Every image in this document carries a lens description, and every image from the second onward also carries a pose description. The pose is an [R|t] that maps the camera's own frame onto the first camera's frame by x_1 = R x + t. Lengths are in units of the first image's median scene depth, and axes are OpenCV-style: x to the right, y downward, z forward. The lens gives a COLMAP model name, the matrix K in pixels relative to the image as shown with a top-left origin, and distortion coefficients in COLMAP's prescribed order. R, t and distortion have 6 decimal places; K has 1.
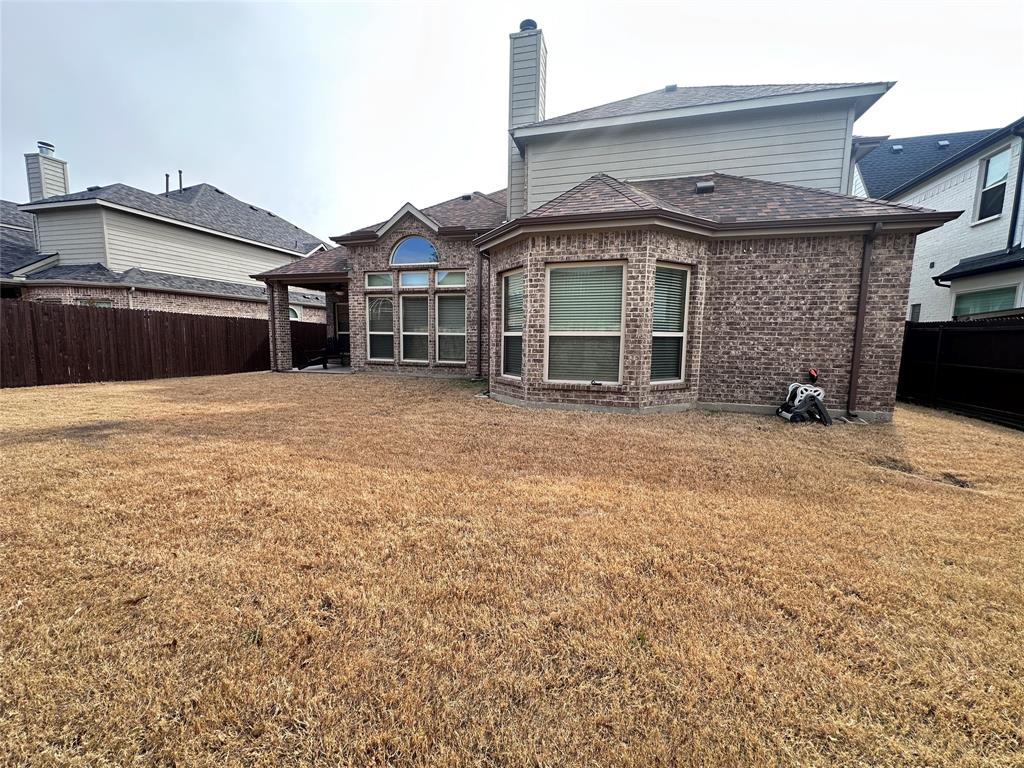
lens RADIAL K [[409.8, 0, 512.0], [0, 409.8, 384.0], [0, 0, 1]] dist [-0.001109, 0.000219]
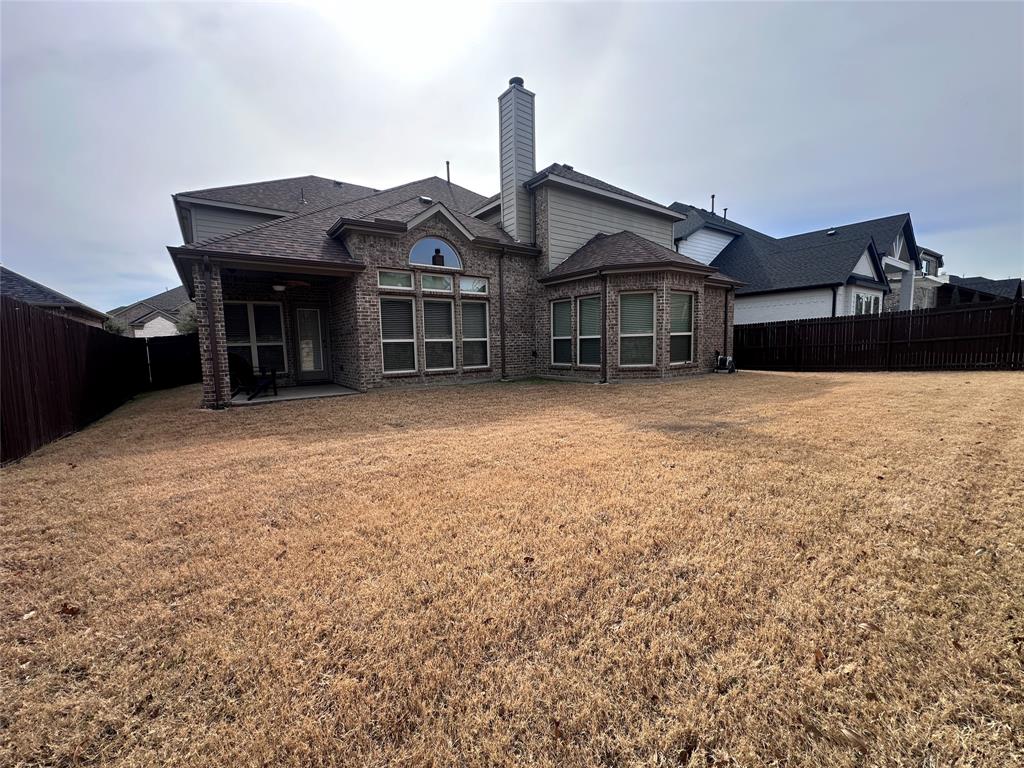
lens RADIAL K [[409.8, 0, 512.0], [0, 409.8, 384.0], [0, 0, 1]] dist [-0.001109, 0.000219]
pose [[0.603824, -0.107057, 0.789896, -0.927119], [0.122826, 0.991601, 0.040502, -0.042903], [-0.787598, 0.072564, 0.611902, 0.313689]]
